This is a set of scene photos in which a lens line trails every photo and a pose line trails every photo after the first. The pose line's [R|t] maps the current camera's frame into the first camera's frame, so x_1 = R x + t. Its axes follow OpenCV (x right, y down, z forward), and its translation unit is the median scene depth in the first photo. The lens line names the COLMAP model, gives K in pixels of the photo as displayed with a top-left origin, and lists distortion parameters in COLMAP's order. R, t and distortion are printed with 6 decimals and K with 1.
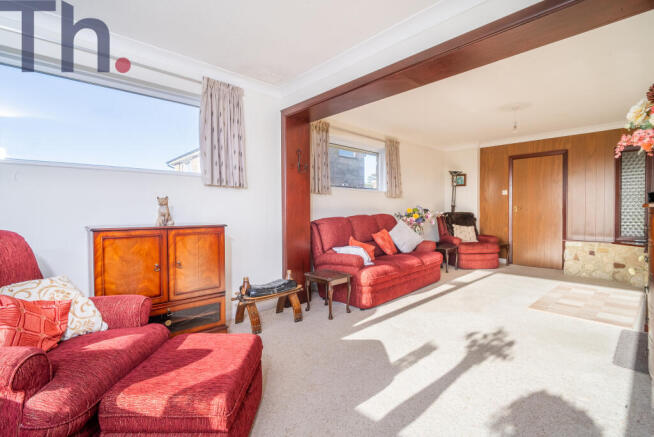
lens RADIAL K [[306.6, 0, 326.0], [0, 306.6, 218.4], [0, 0, 1]] dist [-0.006798, 0.000890]
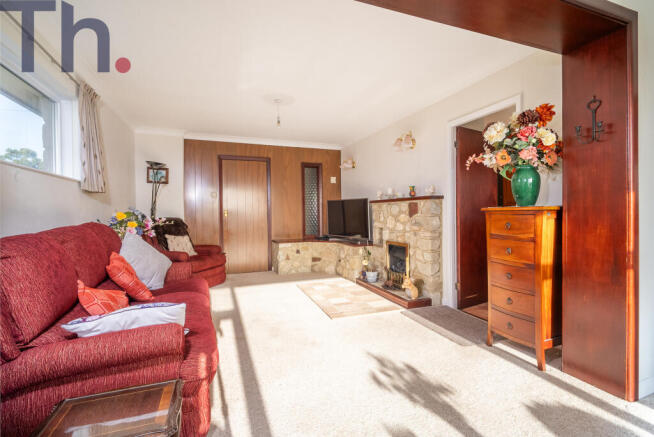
lens RADIAL K [[306.6, 0, 330.5], [0, 306.6, 216.2], [0, 0, 1]] dist [-0.006798, 0.000890]
pose [[0.376678, -0.010529, 0.926284, -0.145173], [0.033859, 0.999424, -0.002408, -0.012480], [-0.925725, 0.032270, 0.376818, 0.466399]]
